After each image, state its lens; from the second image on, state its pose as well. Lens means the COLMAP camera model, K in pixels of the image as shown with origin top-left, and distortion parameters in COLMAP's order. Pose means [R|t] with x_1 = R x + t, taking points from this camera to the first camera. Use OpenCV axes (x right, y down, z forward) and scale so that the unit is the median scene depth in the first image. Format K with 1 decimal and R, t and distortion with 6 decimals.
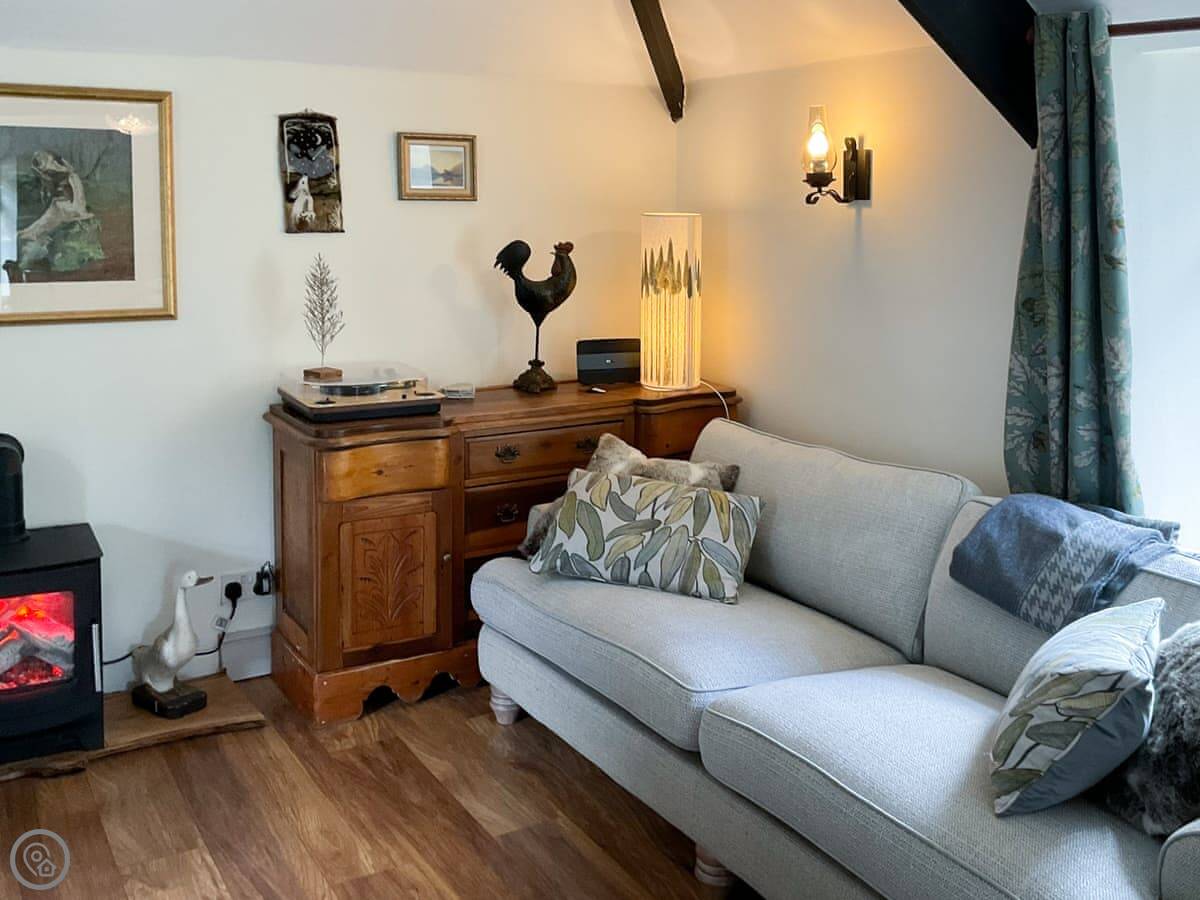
lens RADIAL K [[1281.2, 0, 687.0], [0, 1281.2, 336.8], [0, 0, 1]] dist [0.227391, -0.609635]
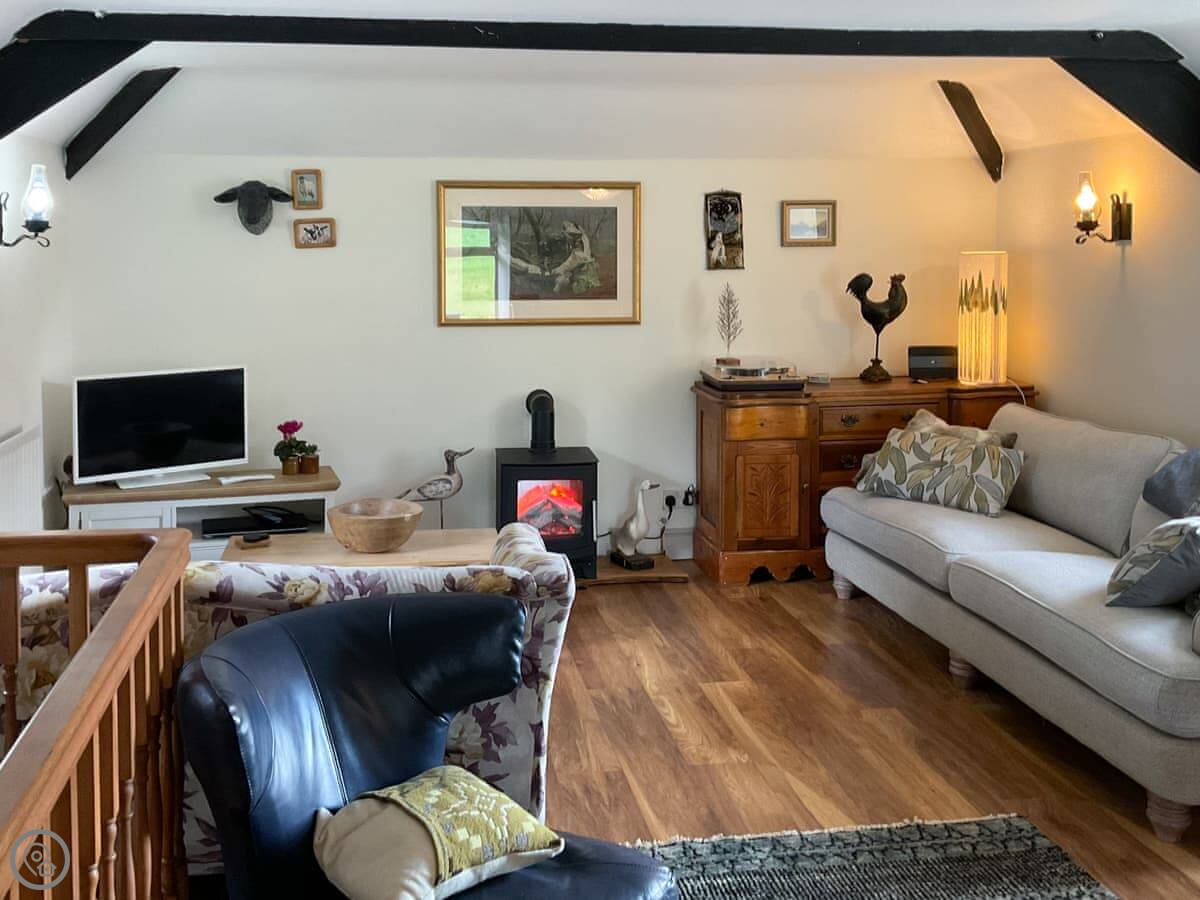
lens RADIAL K [[1302.1, 0, 500.2], [0, 1302.1, 300.6], [0, 0, 1]] dist [0.014459, -0.014654]
pose [[0.896282, 0.002294, -0.443479, 0.160637], [-0.029924, 0.998020, -0.055316, 0.050930], [0.442474, 0.062850, 0.894576, -0.498726]]
